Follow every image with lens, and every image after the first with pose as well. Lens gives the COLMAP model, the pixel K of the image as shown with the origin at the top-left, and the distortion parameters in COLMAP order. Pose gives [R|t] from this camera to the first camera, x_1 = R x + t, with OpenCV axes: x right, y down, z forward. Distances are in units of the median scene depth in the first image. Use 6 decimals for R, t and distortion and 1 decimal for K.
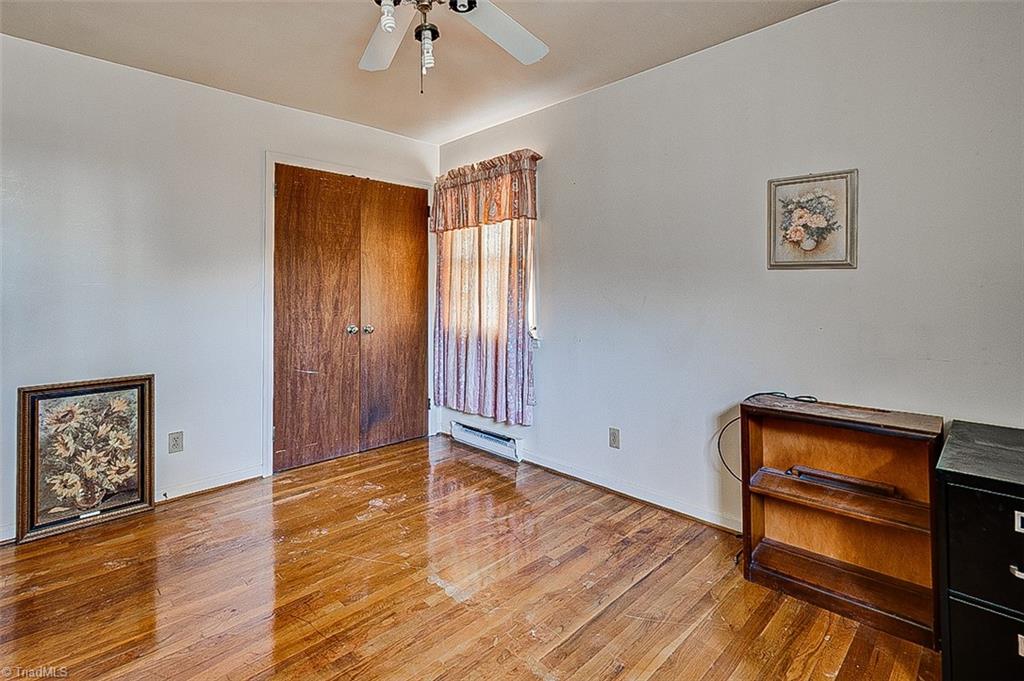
lens RADIAL K [[487.8, 0, 513.9], [0, 487.8, 288.8], [0, 0, 1]] dist [-0.001465, 0.000166]
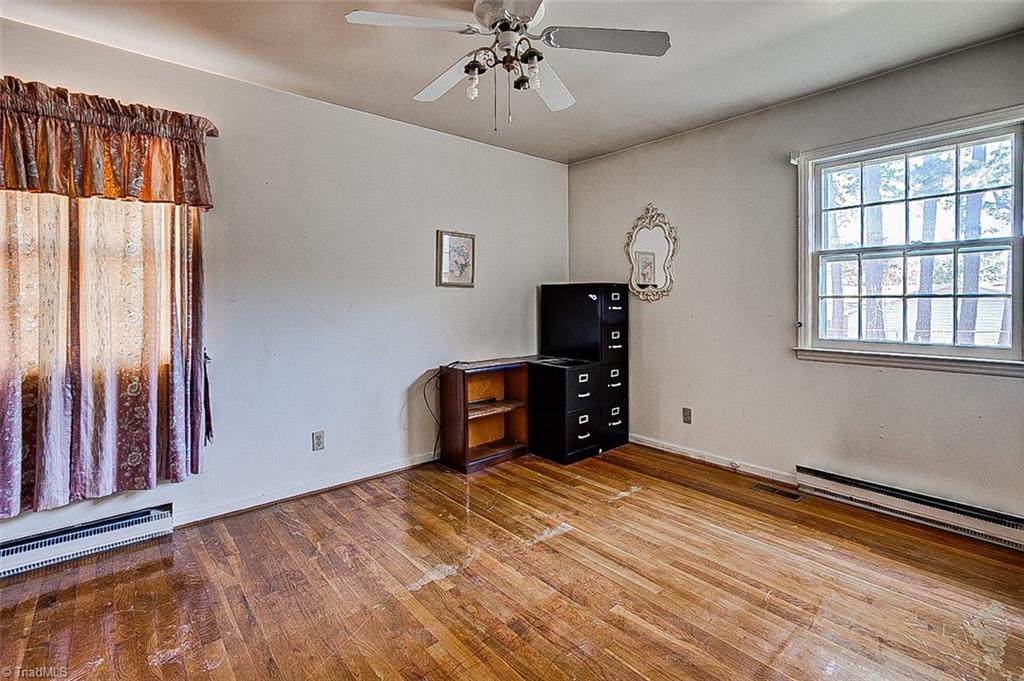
lens RADIAL K [[472.8, 0, 509.1], [0, 472.8, 314.6], [0, 0, 1]] dist [0.000319, 0.000198]
pose [[0.083028, -0.028237, 0.996147, -0.888836], [0.003414, 0.999601, 0.028050, 0.007697], [-0.996541, 0.001072, 0.083091, 0.584441]]
